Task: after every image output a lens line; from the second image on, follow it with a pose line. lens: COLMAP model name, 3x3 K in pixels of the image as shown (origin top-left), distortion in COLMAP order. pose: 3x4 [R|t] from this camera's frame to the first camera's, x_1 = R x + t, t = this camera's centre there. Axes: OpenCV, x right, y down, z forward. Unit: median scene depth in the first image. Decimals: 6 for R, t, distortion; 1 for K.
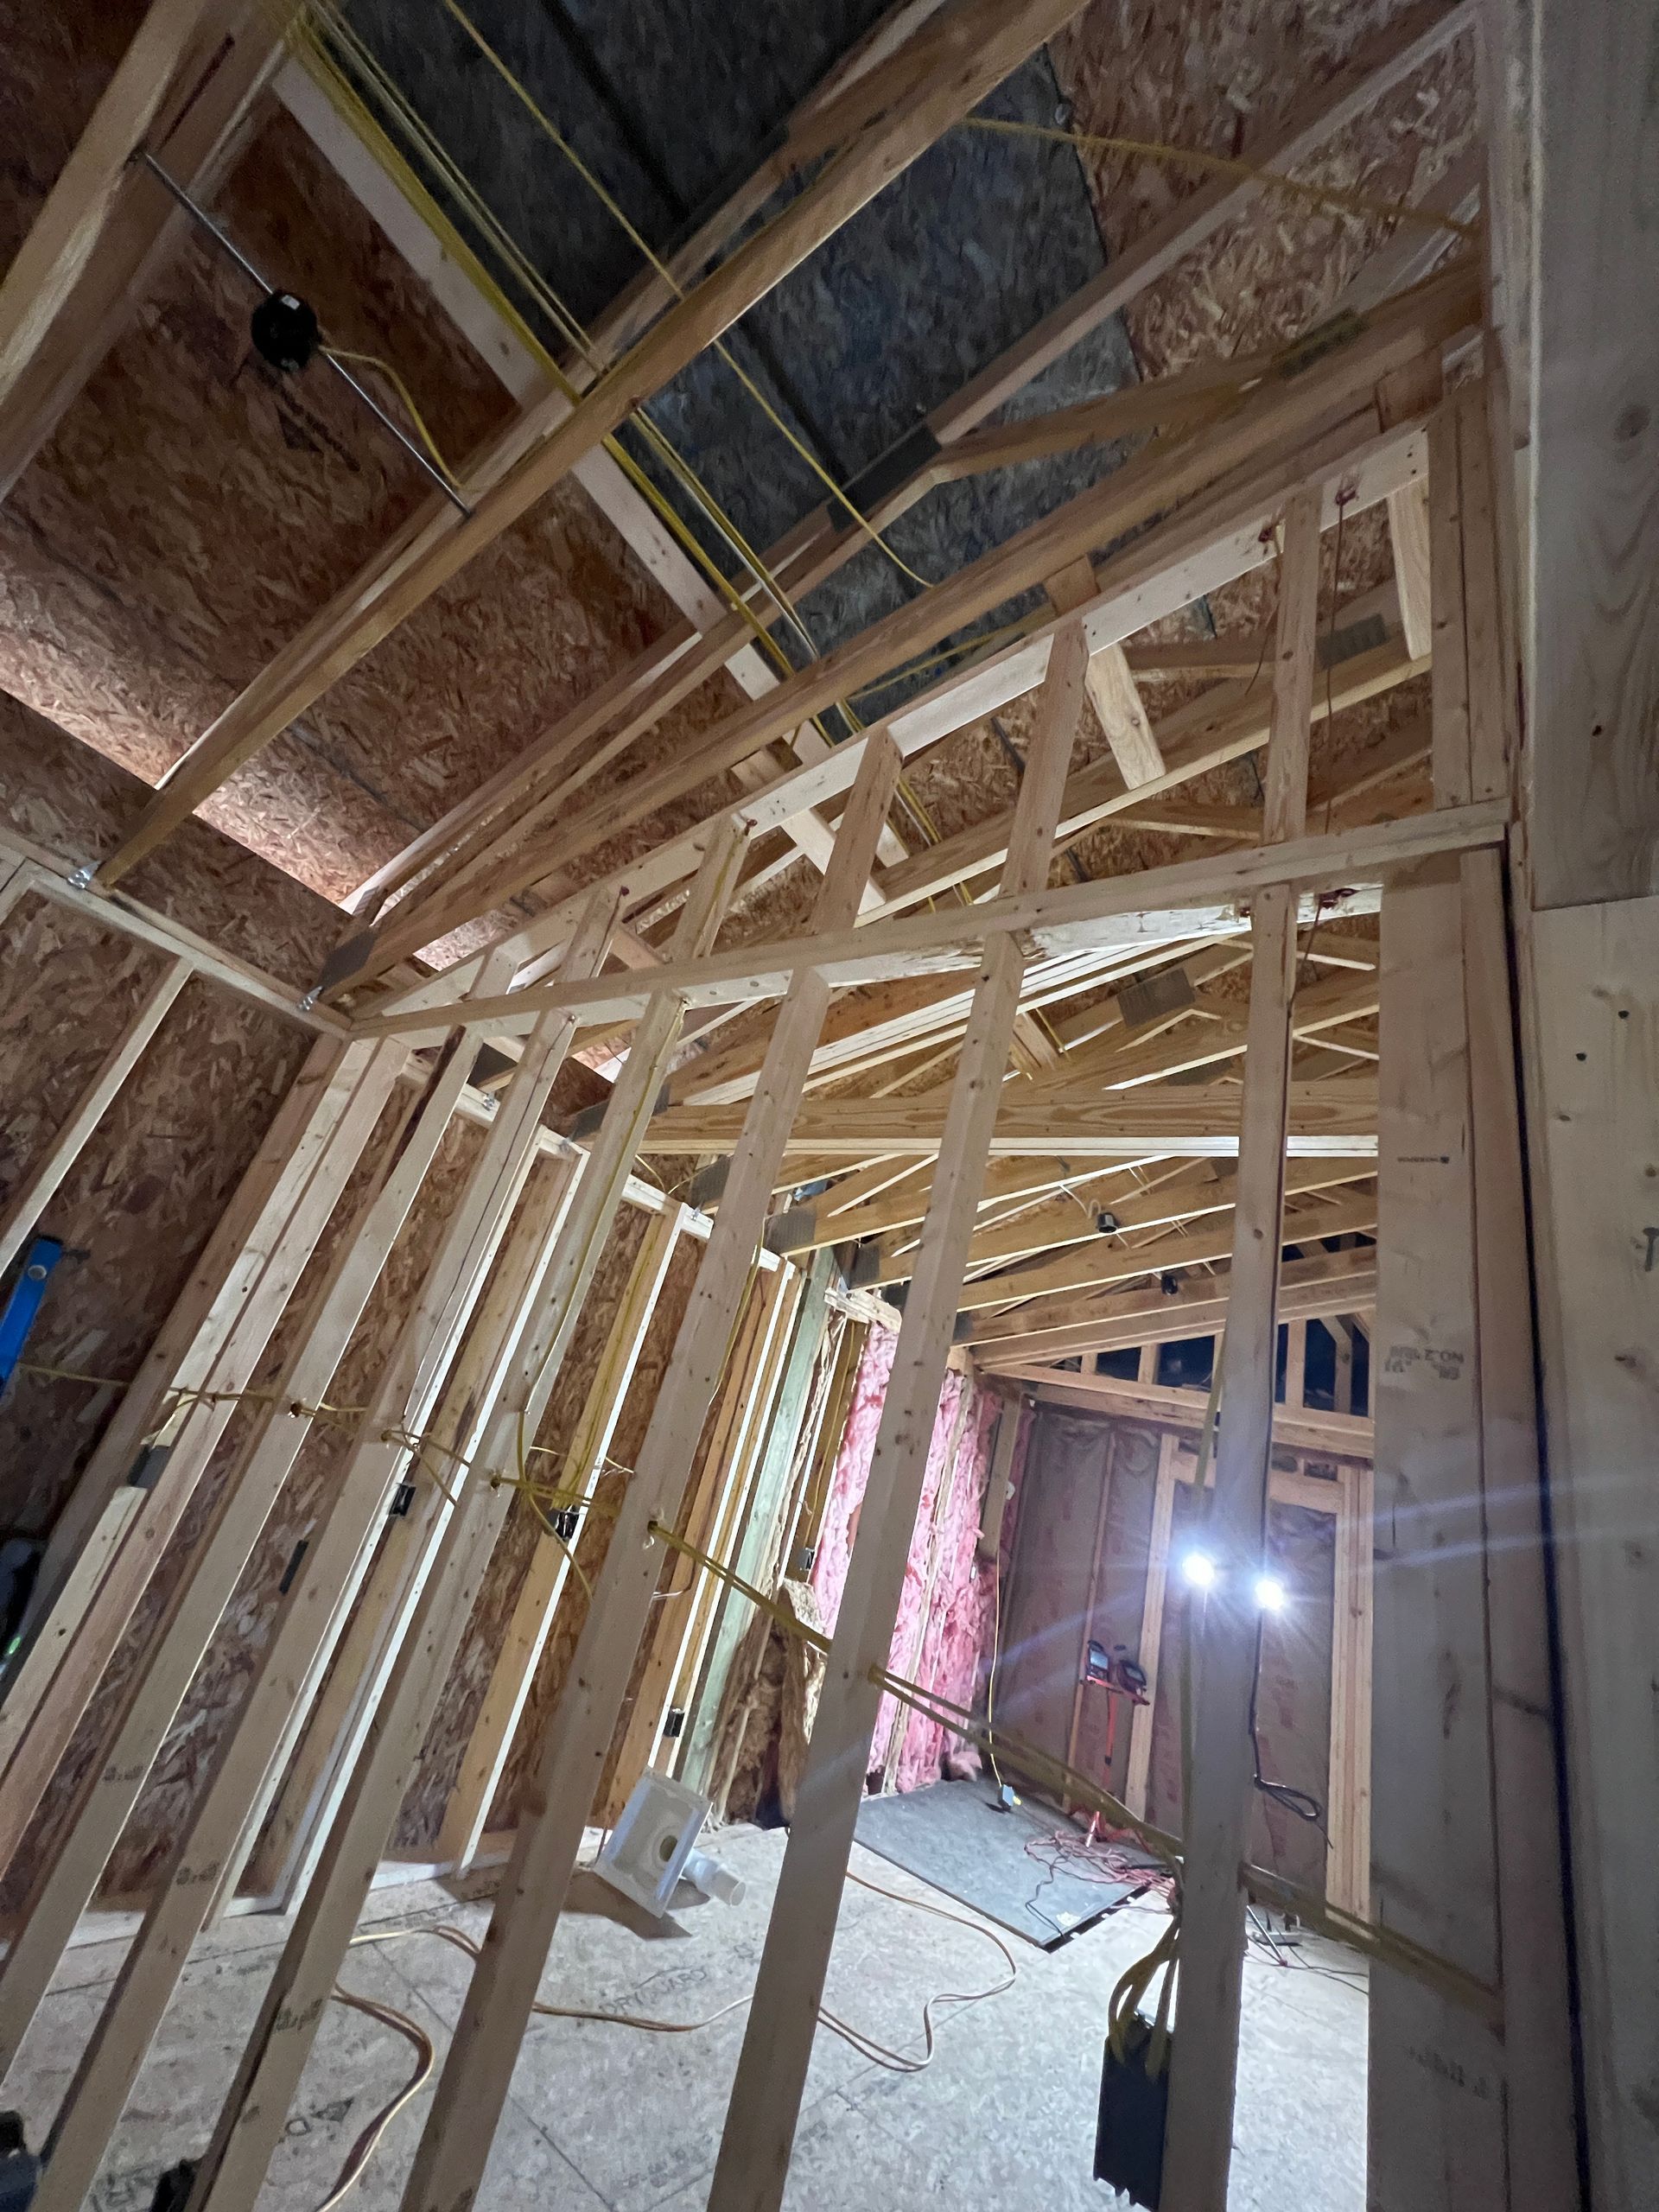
lens RADIAL K [[883.0, 0, 833.2], [0, 883.0, 1101.6], [0, 0, 1]] dist [-0.000594, 0.000472]
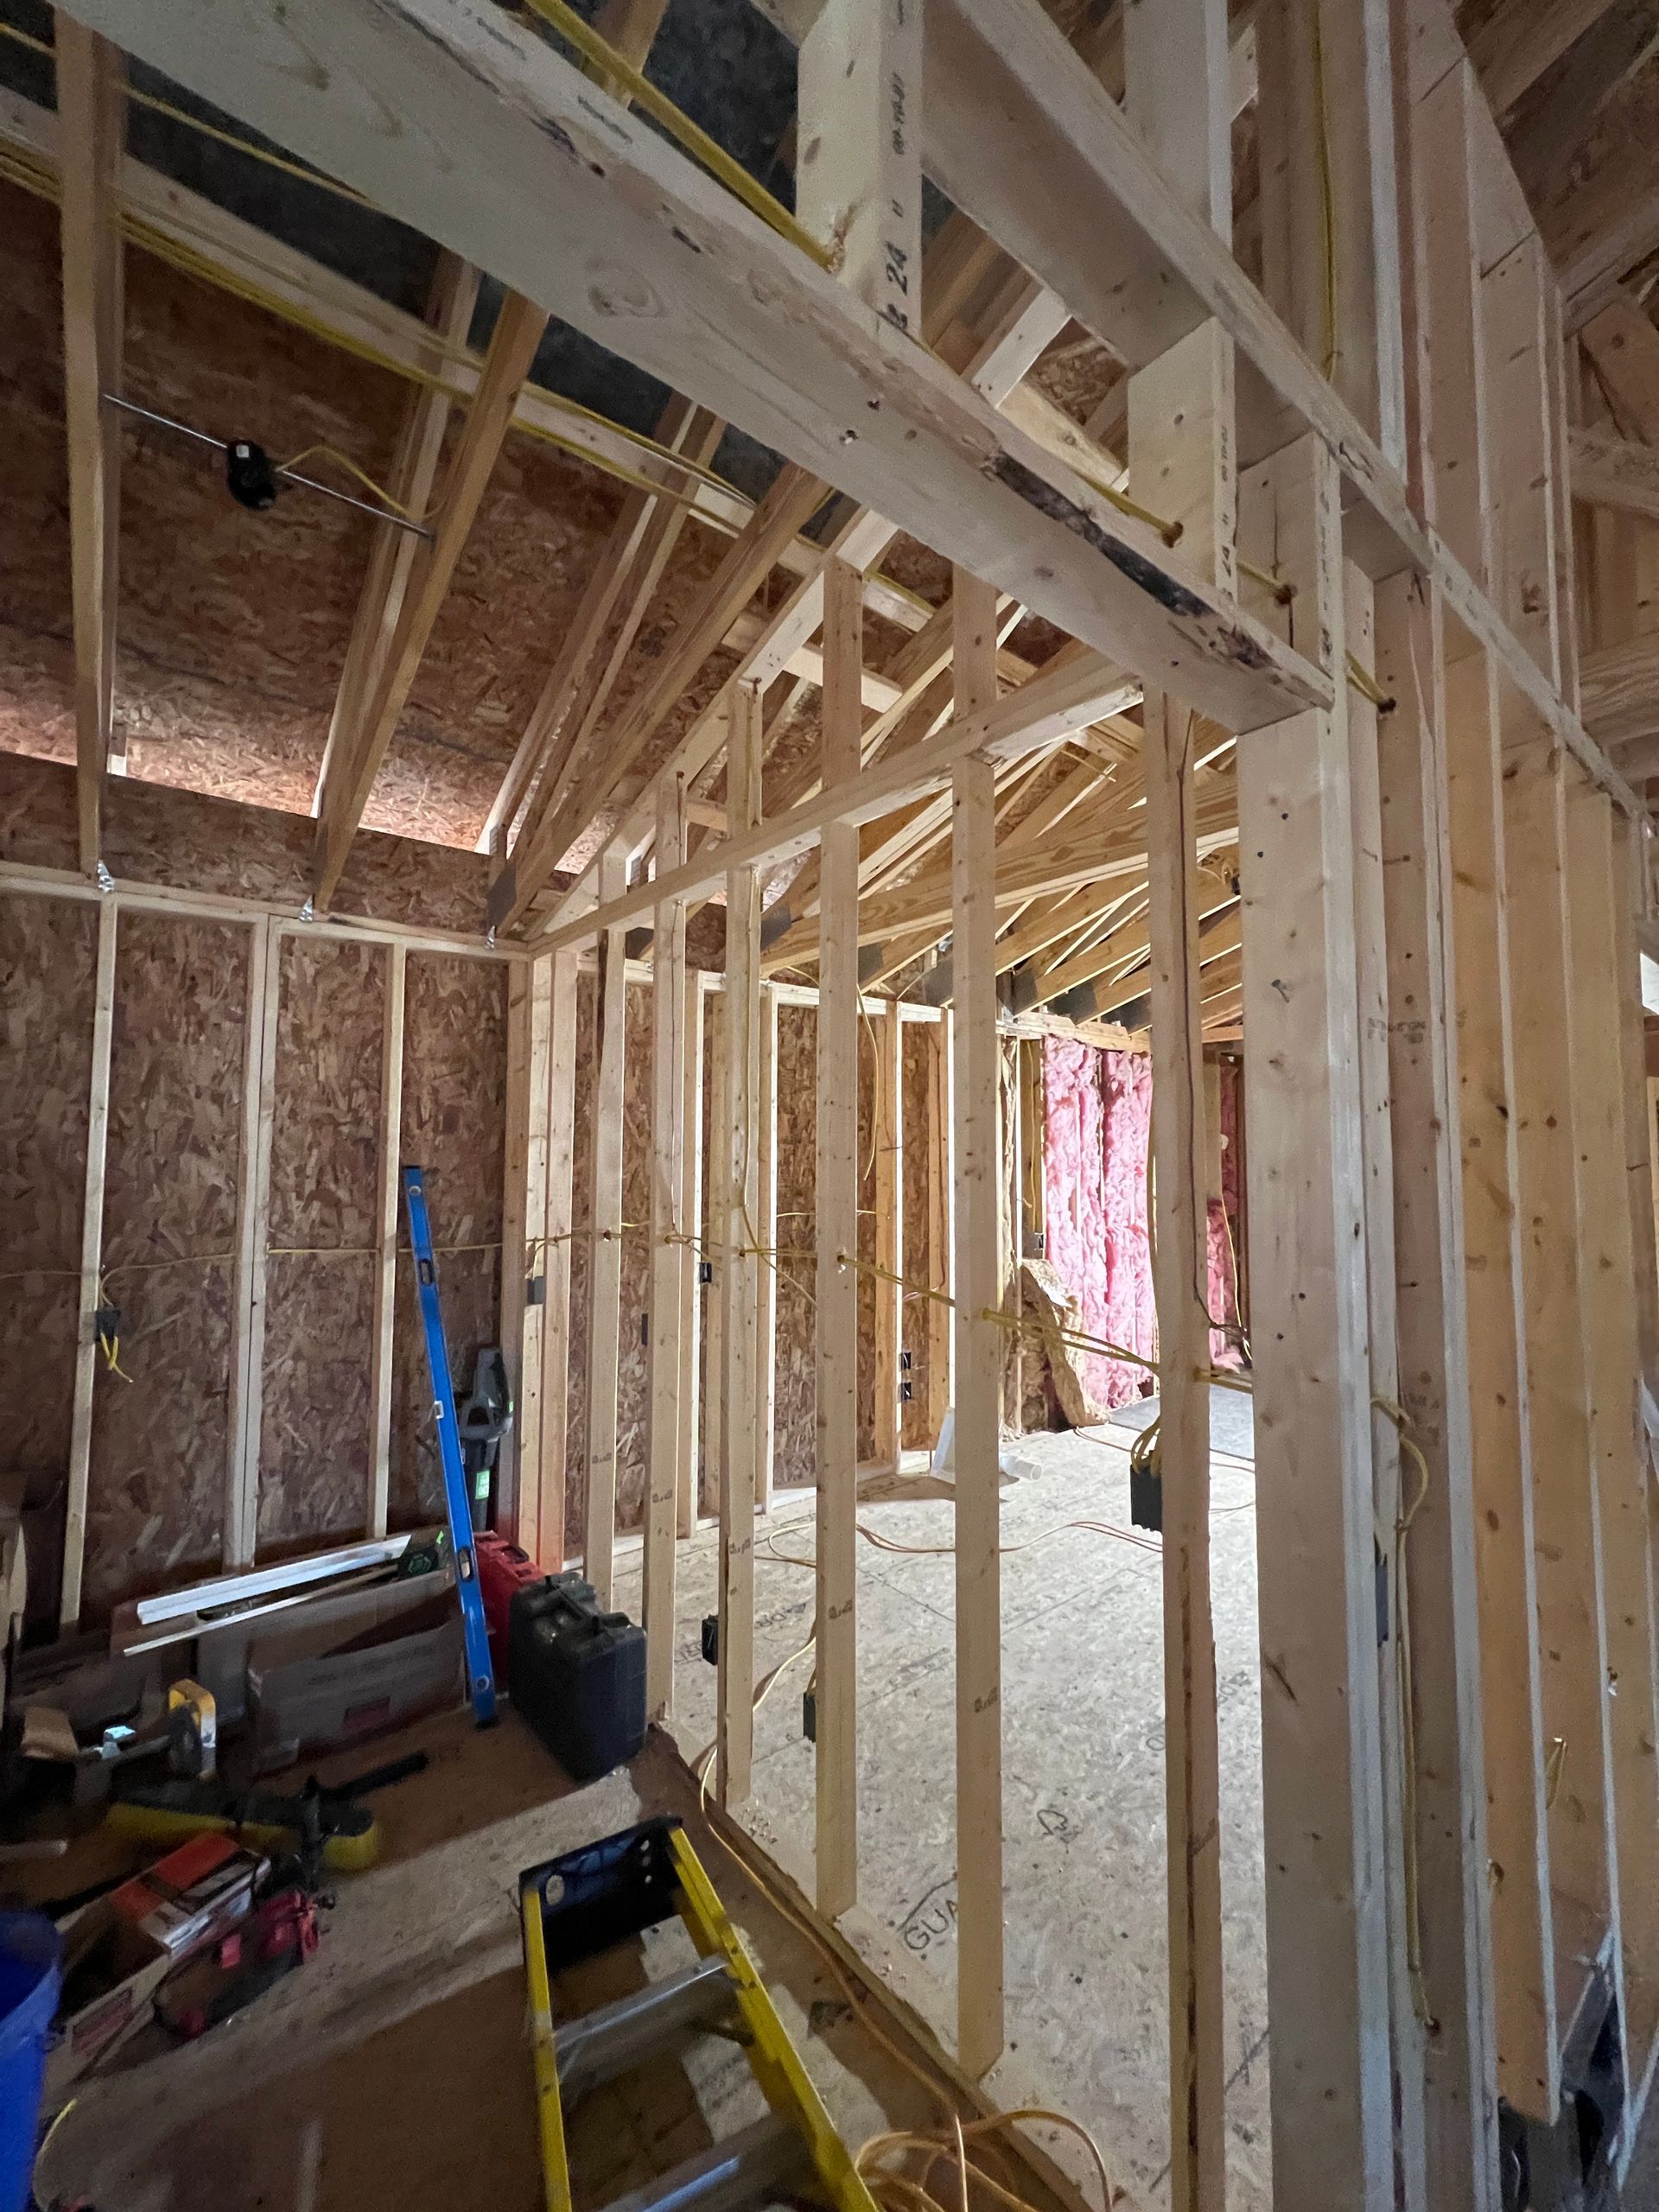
lens RADIAL K [[883.0, 0, 829.9], [0, 883.0, 1103.3], [0, 0, 1]] dist [-0.000594, 0.000472]
pose [[0.929671, -0.259728, -0.261253, 0.113607], [0.325898, 0.910497, 0.254529, -0.067521], [0.171761, -0.321770, 0.931108, -0.144683]]
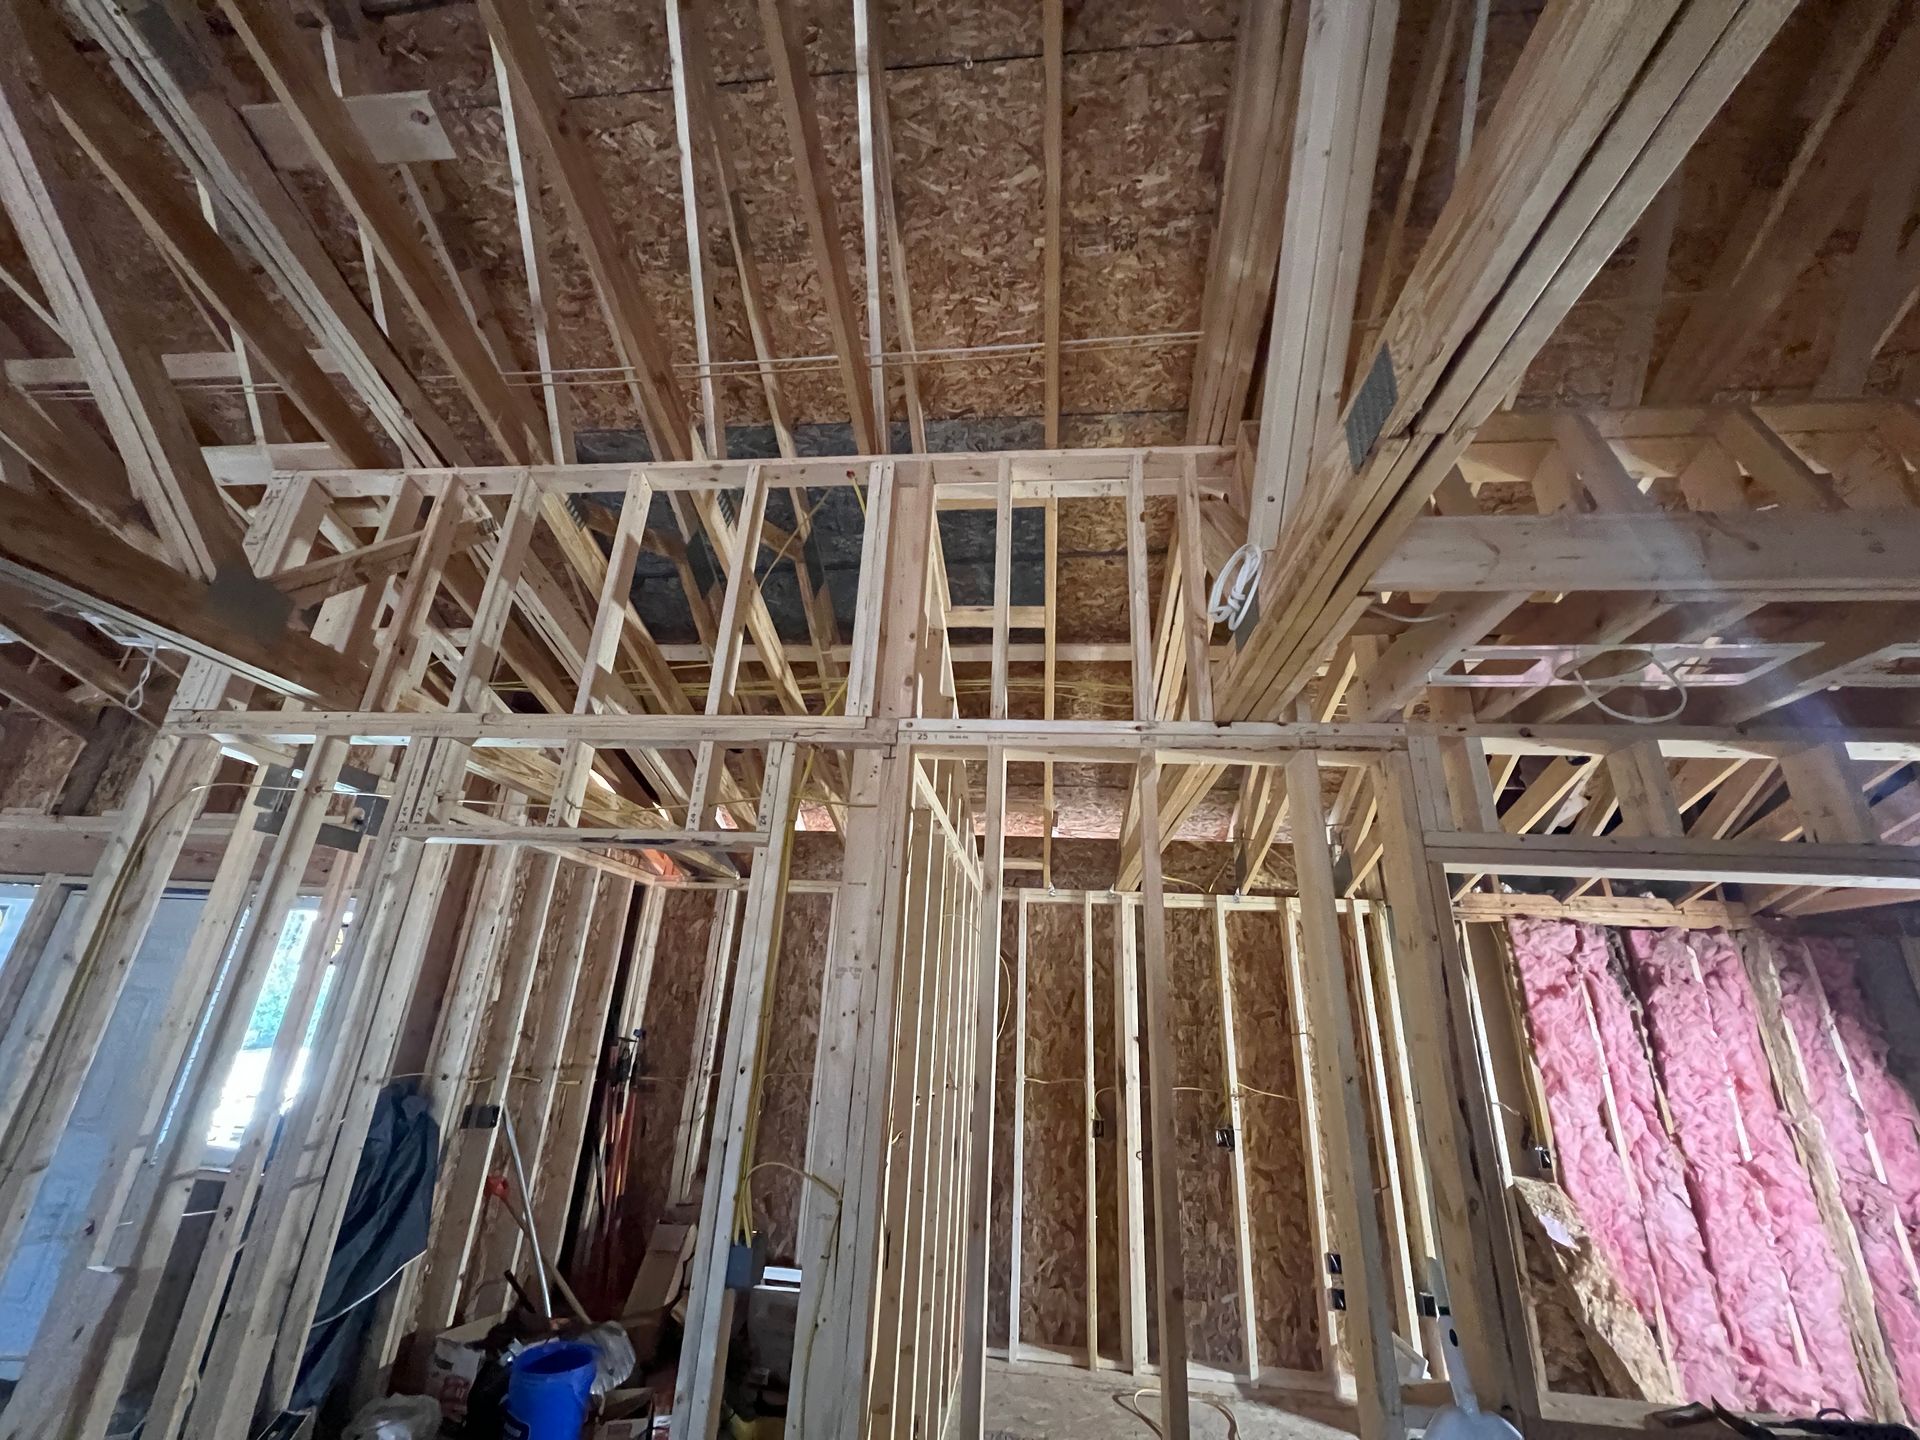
lens RADIAL K [[766.4, 0, 959.7], [0, 766.4, 722.1], [0, 0, 1]] dist [-0.000594, 0.000472]
pose [[0.464239, -0.512840, -0.722134, 0.954305], [0.406381, 0.847764, -0.340809, 0.190606], [0.786980, -0.135244, 0.601974, -0.014341]]
